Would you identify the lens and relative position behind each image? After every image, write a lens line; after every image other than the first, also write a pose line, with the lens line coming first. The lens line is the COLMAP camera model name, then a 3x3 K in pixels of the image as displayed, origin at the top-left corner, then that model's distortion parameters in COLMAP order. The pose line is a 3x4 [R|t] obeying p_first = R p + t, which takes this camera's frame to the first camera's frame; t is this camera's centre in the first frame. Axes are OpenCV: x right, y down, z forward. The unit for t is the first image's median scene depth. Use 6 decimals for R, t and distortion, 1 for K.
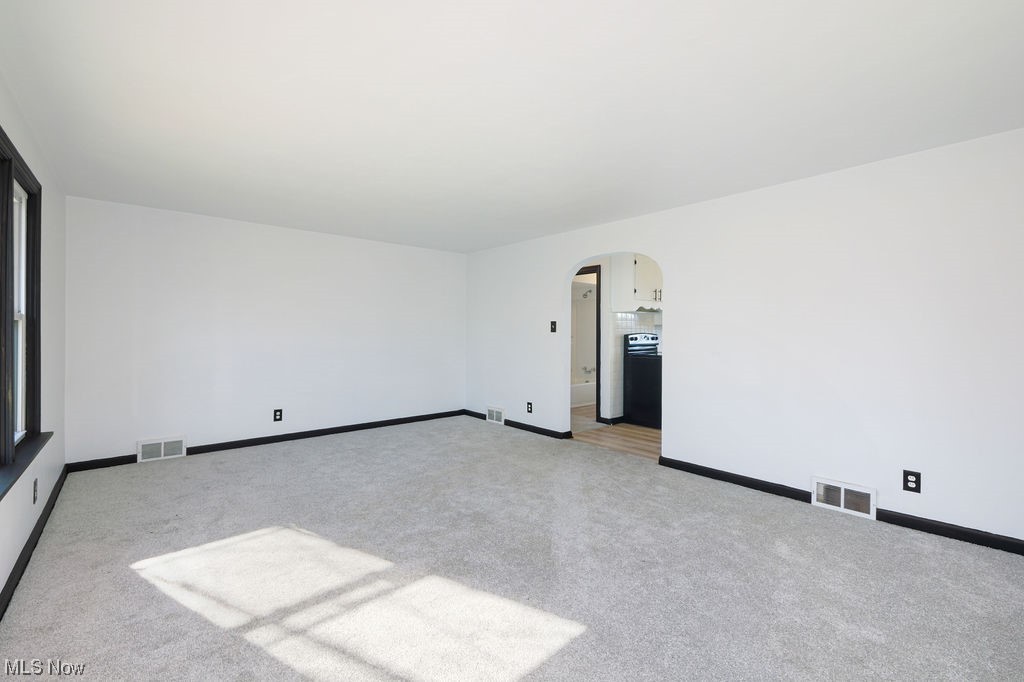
lens RADIAL K [[431.6, 0, 510.1], [0, 431.6, 334.0], [0, 0, 1]] dist [0.000127, -0.000105]
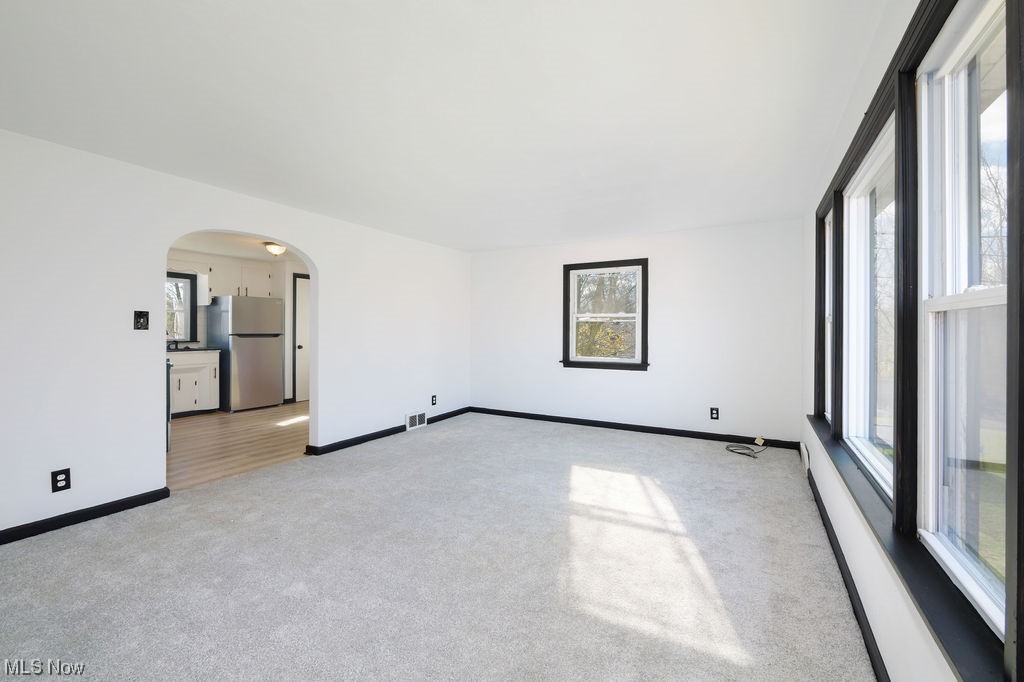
lens RADIAL K [[426.5, 0, 514.1], [0, 426.5, 330.1], [0, 0, 1]] dist [-0.001943, -0.000583]
pose [[-0.340631, -0.003178, 0.940192, -1.177085], [-0.002243, 0.999994, 0.002568, -0.010606], [-0.940195, -0.001235, -0.340636, 1.342263]]
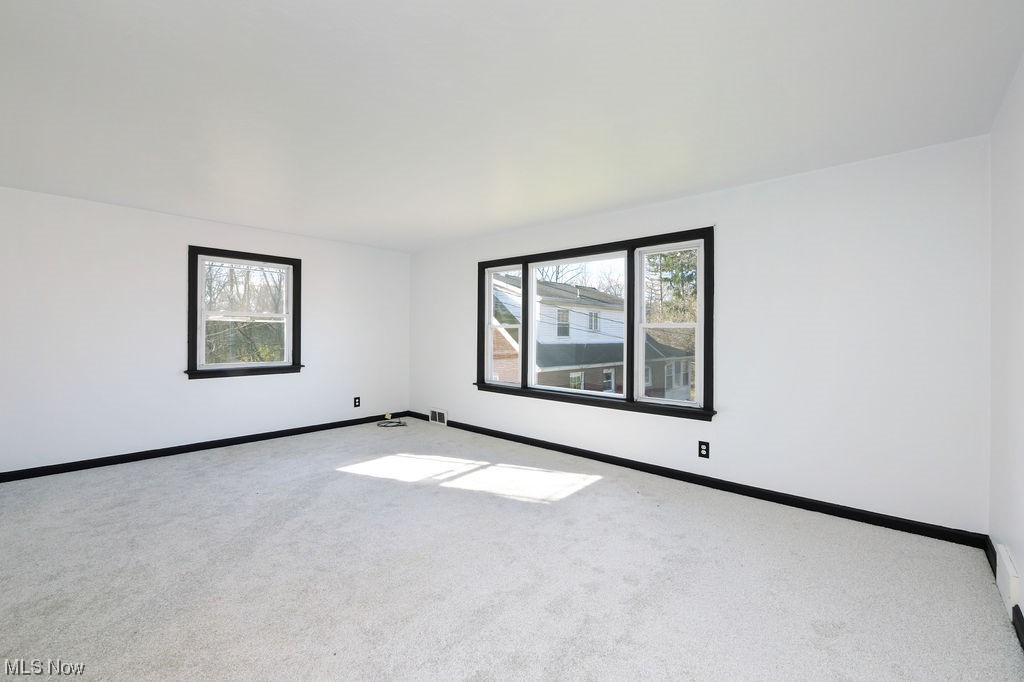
lens RADIAL K [[441.4, 0, 500.7], [0, 441.4, 346.6], [0, 0, 1]] dist [-0.000704, -0.000216]
pose [[-0.993815, -0.006968, -0.110830, -0.258917], [-0.010826, 0.999355, 0.034241, -0.017338], [0.110520, 0.035229, -0.993249, 2.195527]]
